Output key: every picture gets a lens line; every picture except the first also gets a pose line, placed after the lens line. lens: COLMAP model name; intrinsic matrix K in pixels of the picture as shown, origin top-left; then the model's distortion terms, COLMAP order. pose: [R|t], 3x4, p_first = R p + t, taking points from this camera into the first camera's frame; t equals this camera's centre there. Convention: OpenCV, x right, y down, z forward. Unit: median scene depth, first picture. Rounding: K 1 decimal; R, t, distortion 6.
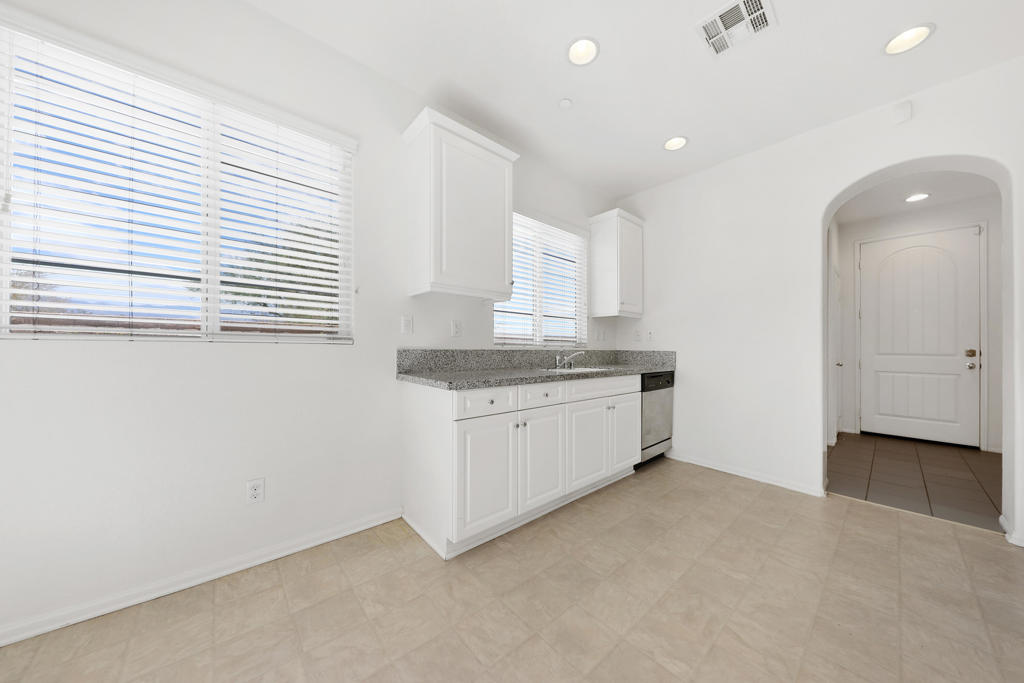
lens RADIAL K [[329.0, 0, 530.6], [0, 329.0, 354.9], [0, 0, 1]] dist [-0.000125, -0.000006]
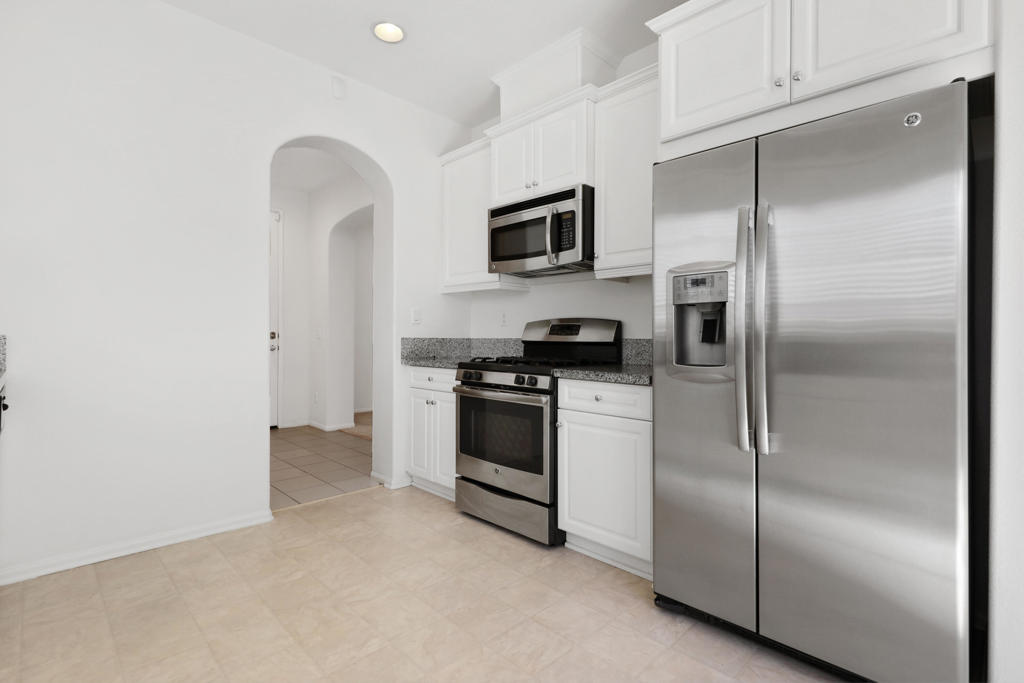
lens RADIAL K [[485.3, 0, 508.2], [0, 485.3, 336.2], [0, 0, 1]] dist [0.001512, 0.000296]
pose [[-0.036682, -0.002134, 0.999325, -0.363630], [0.008169, 0.999964, 0.002435, -0.000814], [-0.999294, 0.008252, -0.036663, 0.623339]]
